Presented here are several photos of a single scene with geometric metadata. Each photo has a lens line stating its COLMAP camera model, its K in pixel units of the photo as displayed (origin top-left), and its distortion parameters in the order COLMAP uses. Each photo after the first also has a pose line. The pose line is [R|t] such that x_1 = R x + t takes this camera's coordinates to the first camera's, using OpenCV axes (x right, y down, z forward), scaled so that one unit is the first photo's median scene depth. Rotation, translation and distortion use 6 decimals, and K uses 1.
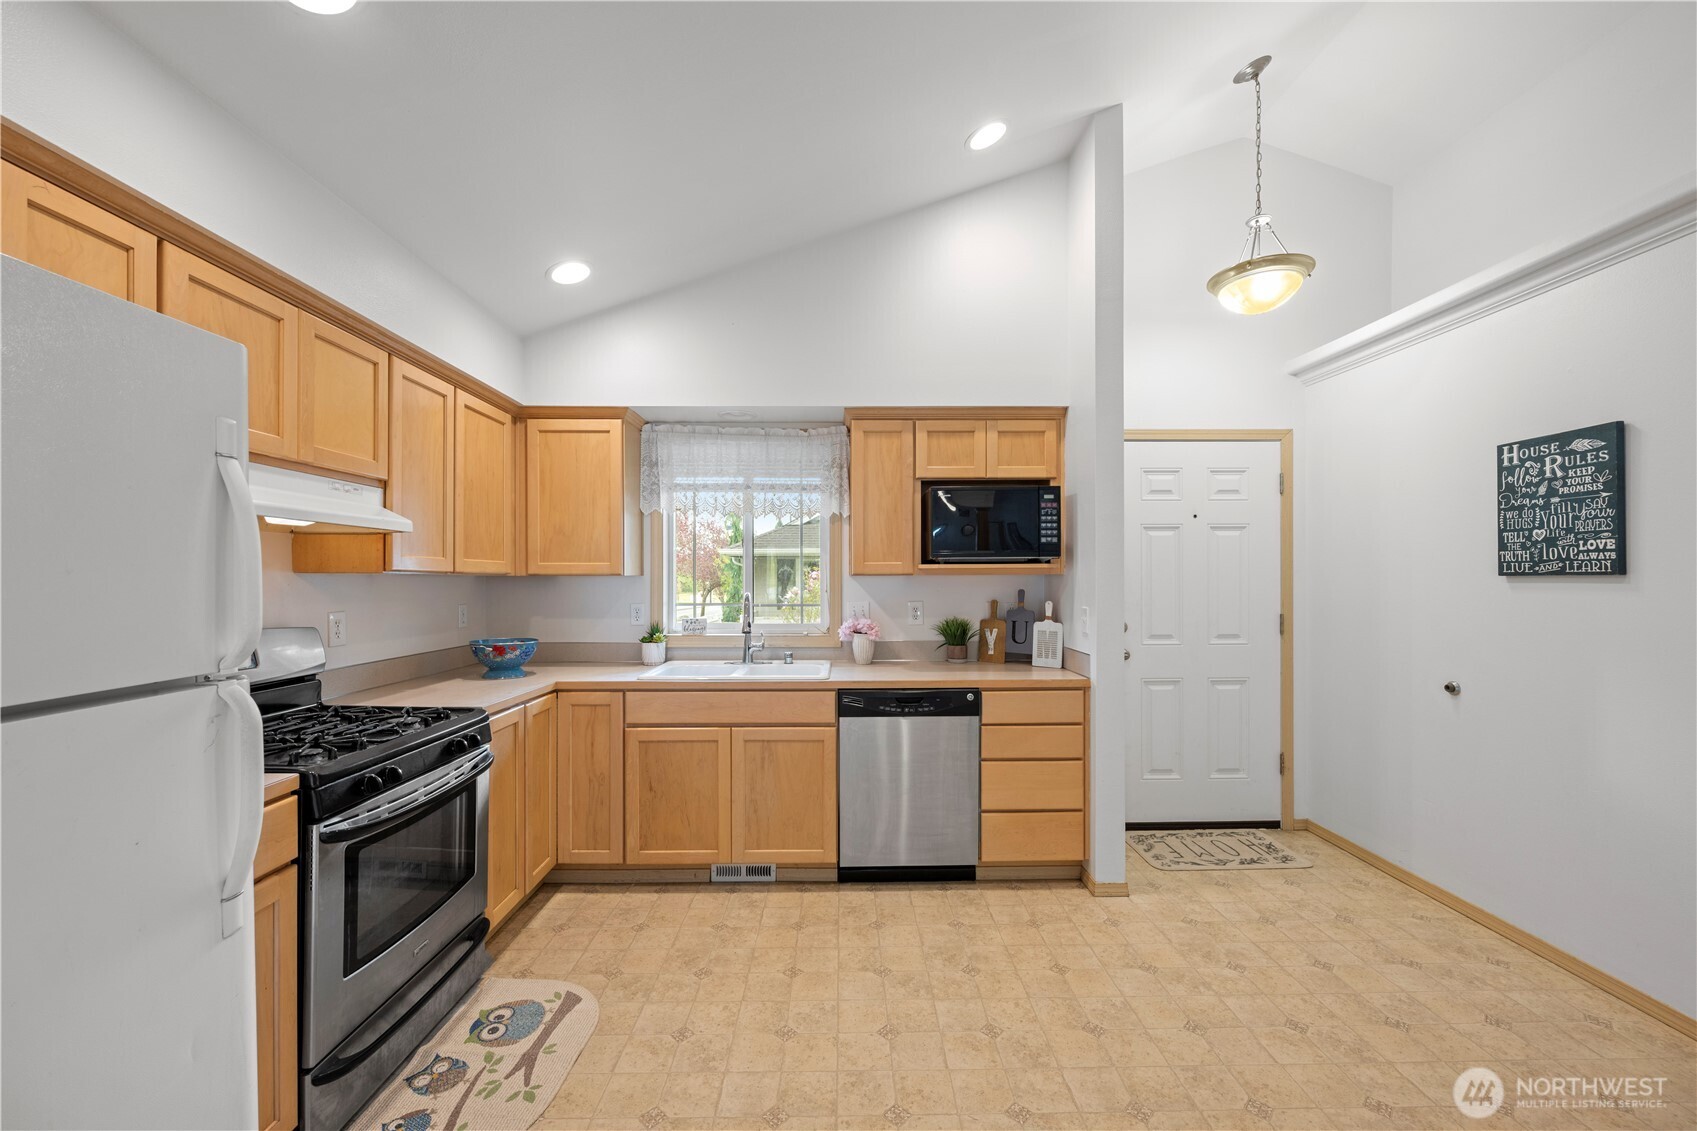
lens RADIAL K [[670.5, 0, 842.0], [0, 670.5, 579.1], [0, 0, 1]] dist [-0.002761, -0.000325]
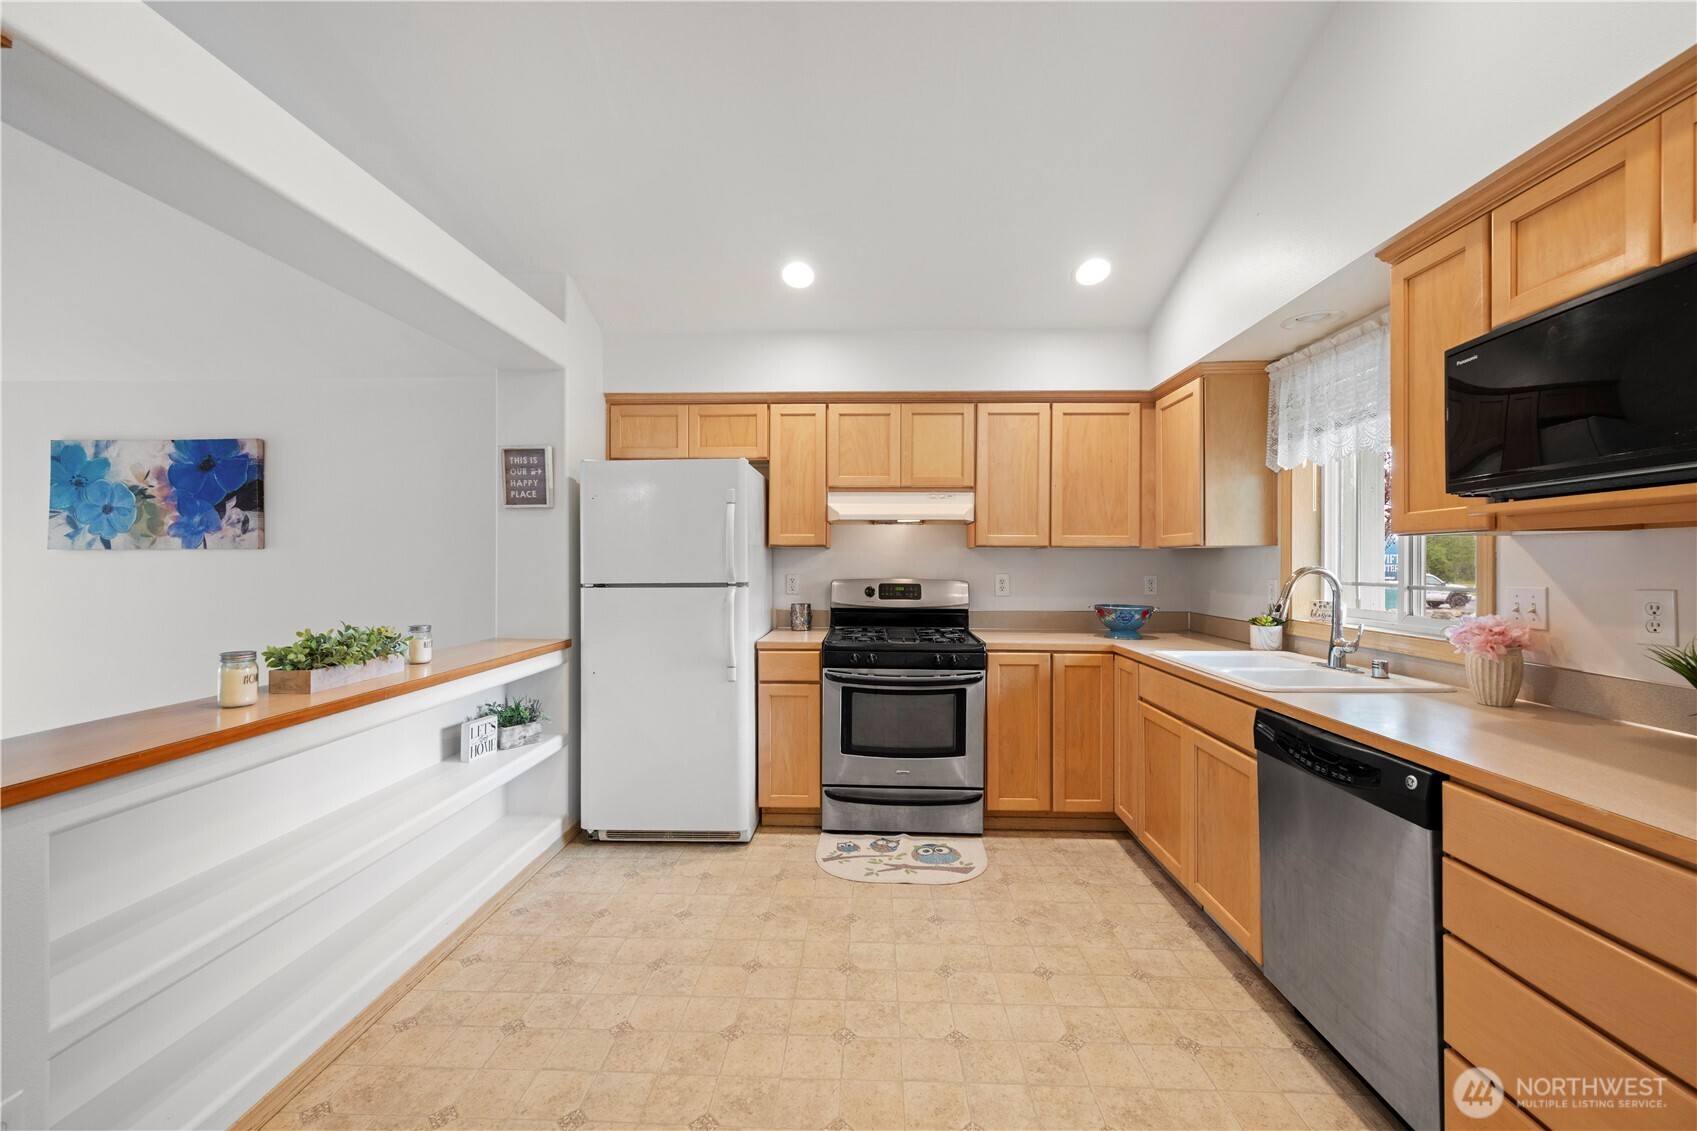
lens RADIAL K [[667.4, 0, 846.7], [0, 667.4, 563.1], [0, 0, 1]] dist [-0.002088, -0.000421]
pose [[-0.041098, 0.001610, -0.999154, 0.762676], [-0.003245, 0.999993, 0.001744, 0.022655], [0.999150, 0.003314, -0.041093, 0.689648]]
